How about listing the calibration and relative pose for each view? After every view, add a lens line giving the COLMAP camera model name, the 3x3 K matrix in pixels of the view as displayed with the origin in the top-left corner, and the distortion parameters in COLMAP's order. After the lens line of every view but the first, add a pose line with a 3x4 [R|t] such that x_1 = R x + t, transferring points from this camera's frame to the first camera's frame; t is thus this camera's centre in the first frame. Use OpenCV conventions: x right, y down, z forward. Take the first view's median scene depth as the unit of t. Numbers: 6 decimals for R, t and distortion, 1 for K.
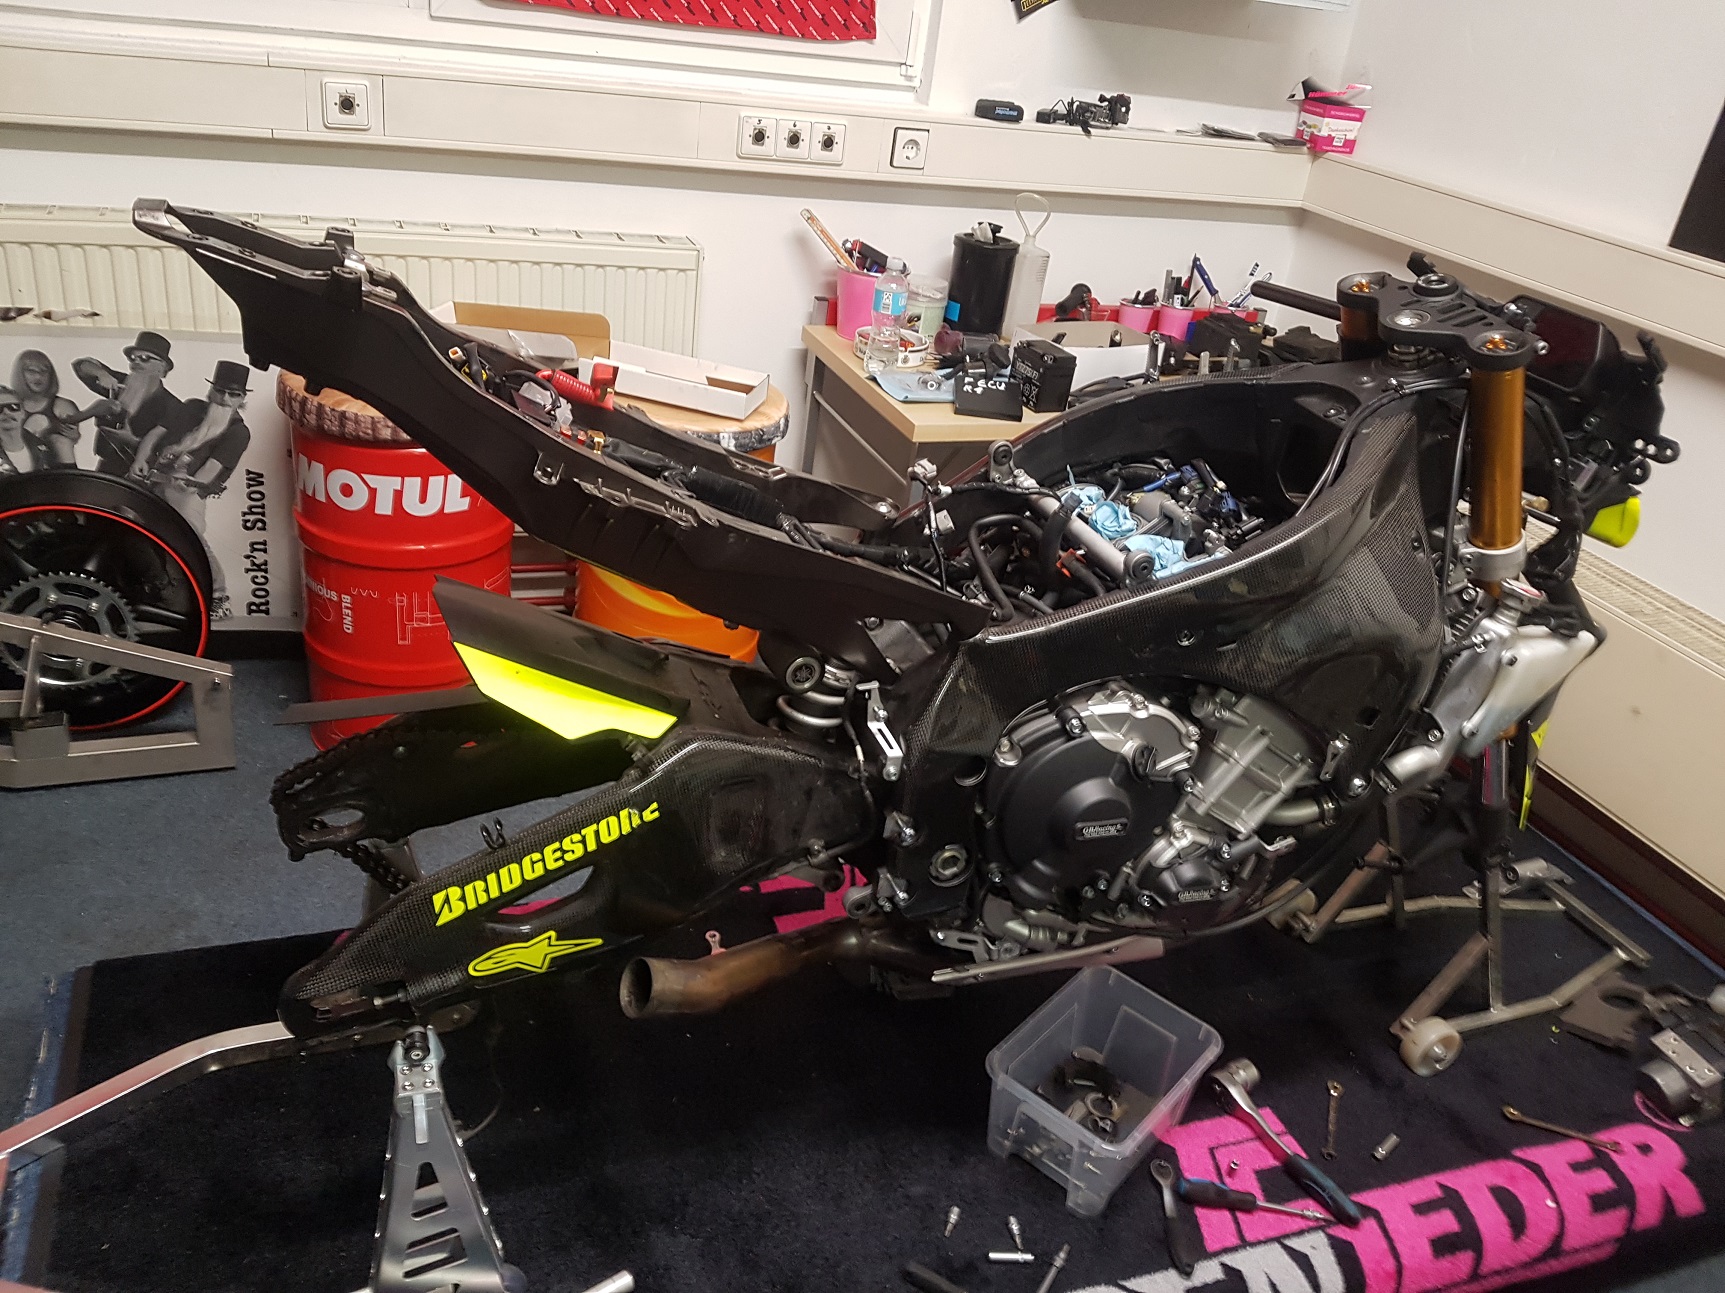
lens RADIAL K [[1350.6, 0, 824.6], [0, 1350.6, 621.3], [0, 0, 1]] dist [0.085764, -0.167699]
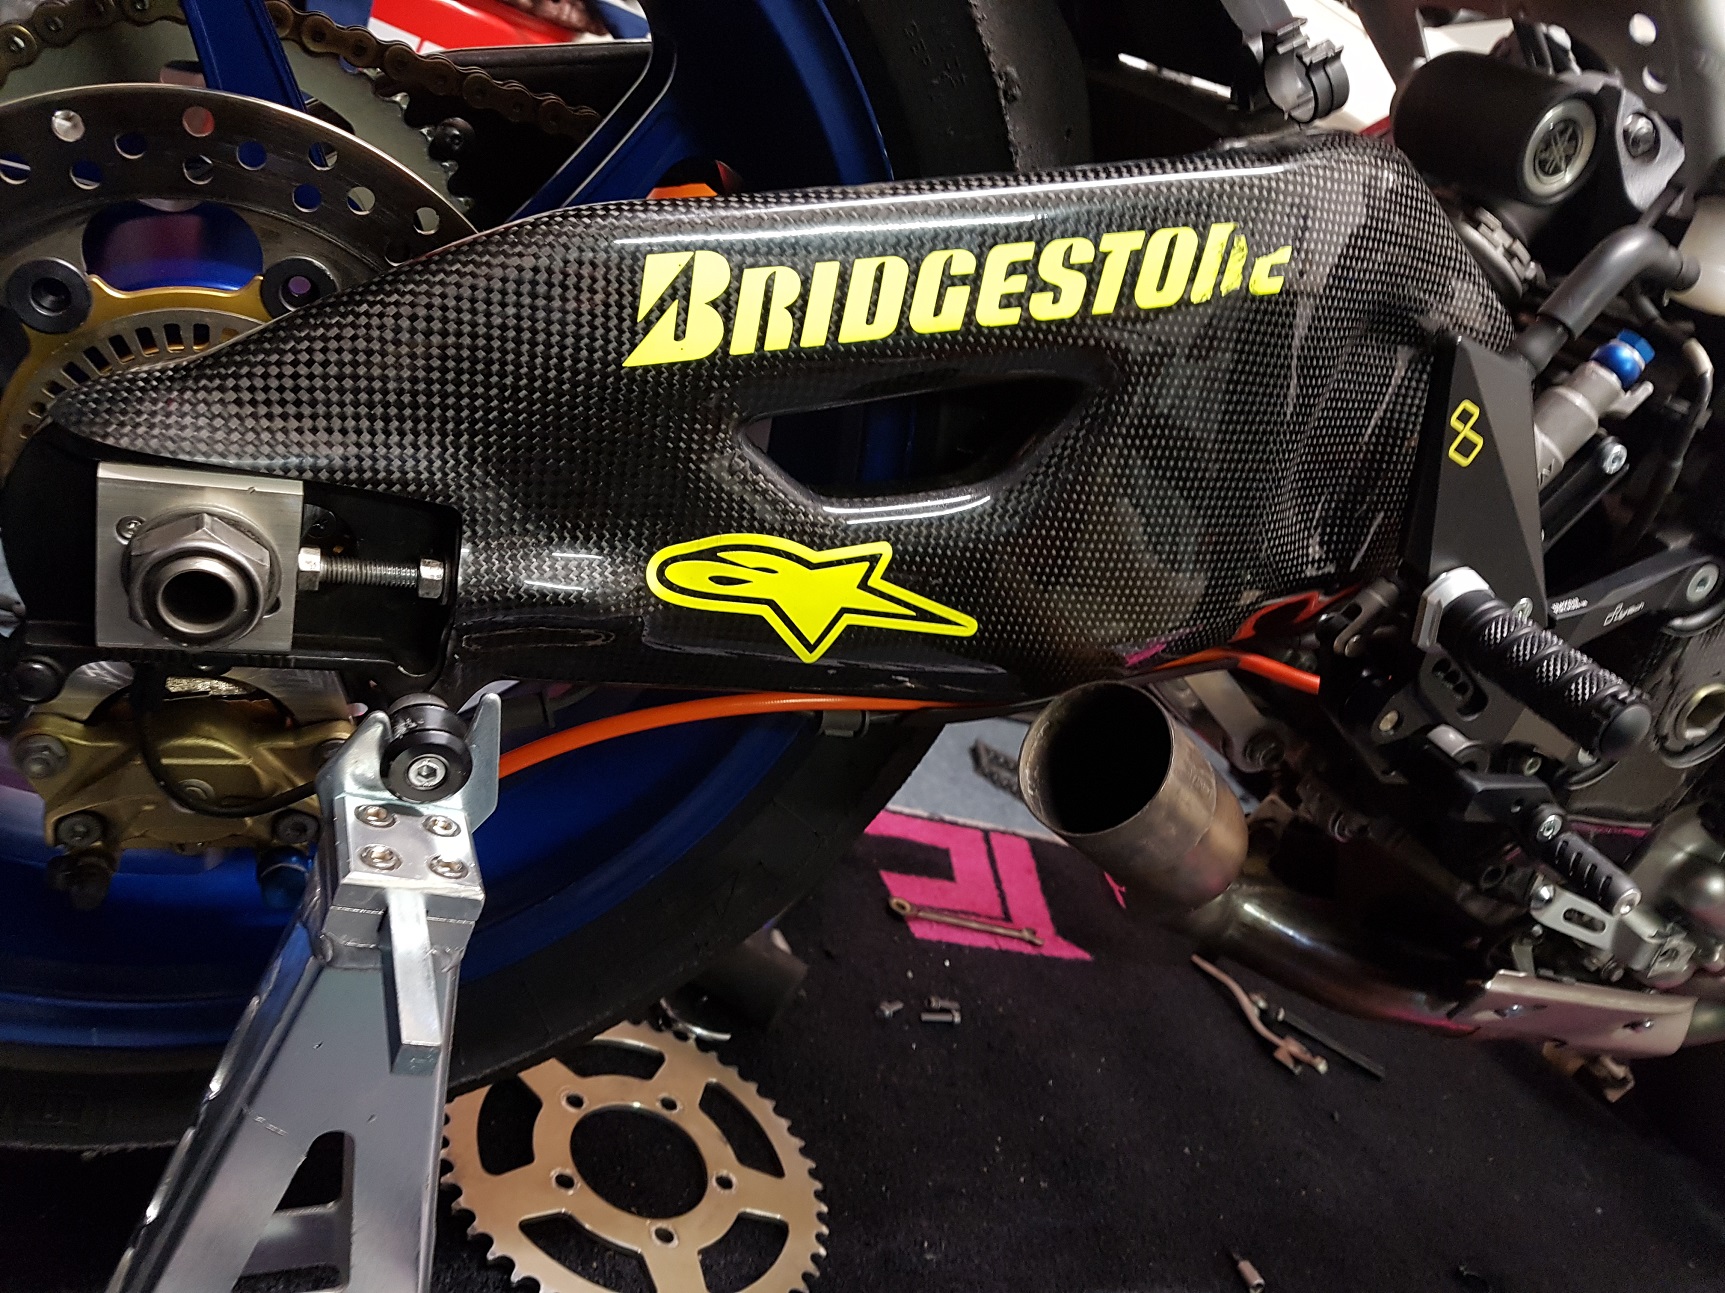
lens RADIAL K [[1330.3, 0, 855.8], [0, 1330.3, 609.9], [0, 0, 1]] dist [0.079889, -0.166085]
pose [[0.956291, 0.260122, 0.133584, -0.221411], [-0.248487, 0.963695, -0.097705, 0.248877], [-0.154150, 0.060241, 0.986209, 0.603292]]
